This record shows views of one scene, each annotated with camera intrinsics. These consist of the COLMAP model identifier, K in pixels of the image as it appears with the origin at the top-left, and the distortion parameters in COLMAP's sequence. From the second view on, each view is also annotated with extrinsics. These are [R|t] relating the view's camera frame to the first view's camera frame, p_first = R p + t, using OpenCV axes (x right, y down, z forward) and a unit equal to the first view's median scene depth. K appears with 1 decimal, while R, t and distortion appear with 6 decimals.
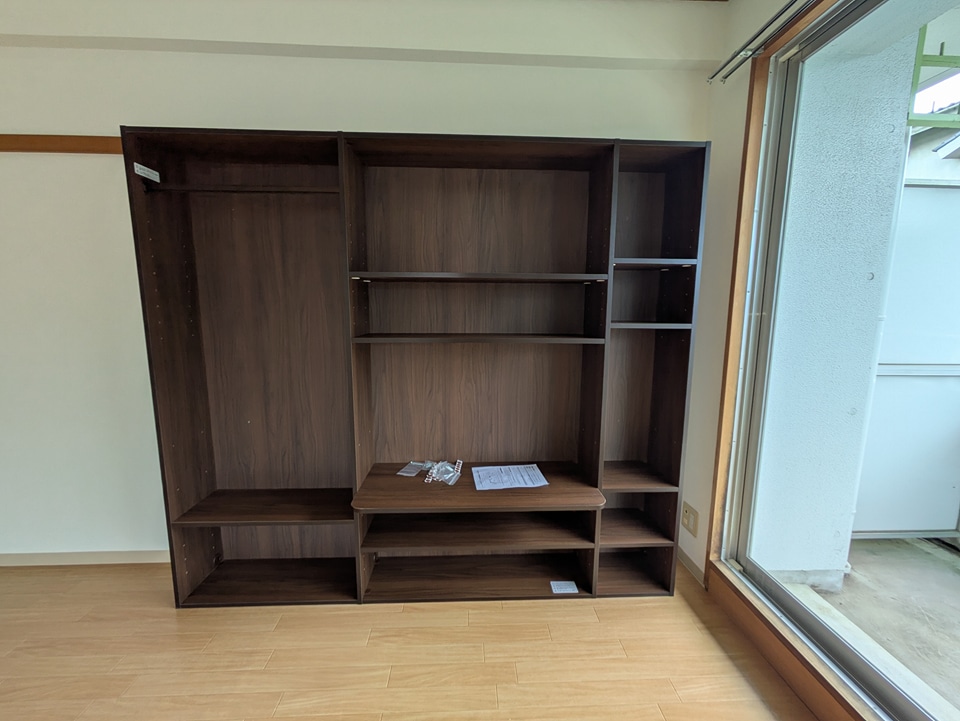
lens RADIAL K [[378.2, 0, 484.8], [0, 378.2, 360.7], [0, 0, 1]] dist [-0.001284, 0.000726]
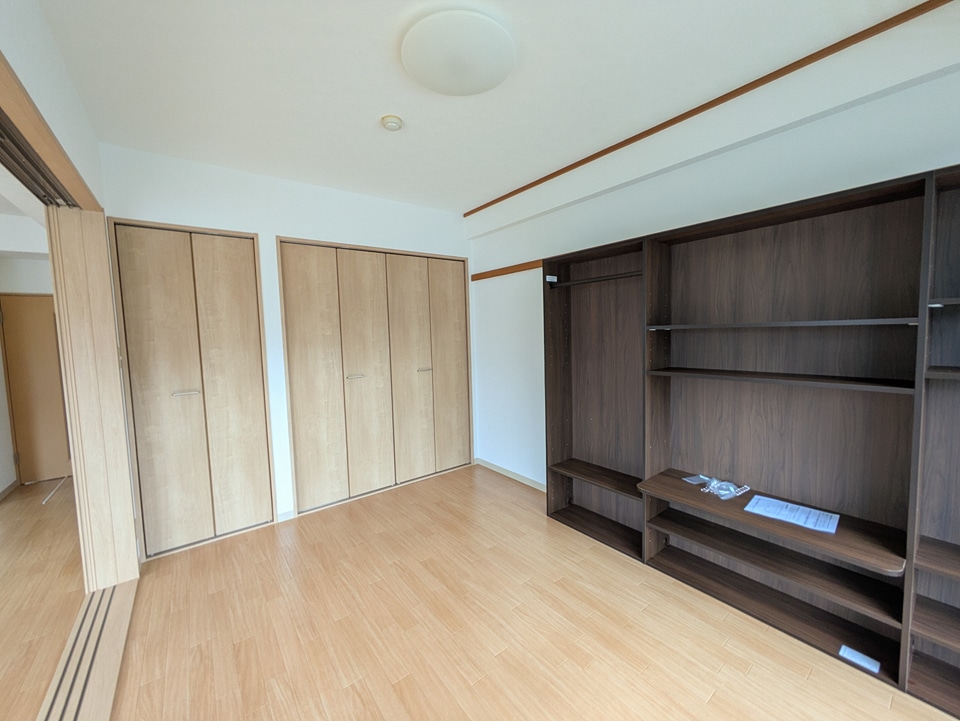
lens RADIAL K [[378.2, 0, 480.3], [0, 378.2, 354.6], [0, 0, 1]] dist [-0.001284, 0.000726]
pose [[0.576733, 0.027251, -0.816478, 0.403826], [-0.078965, 0.996623, -0.022515, -0.034460], [0.813107, 0.077458, 0.576937, -0.315664]]
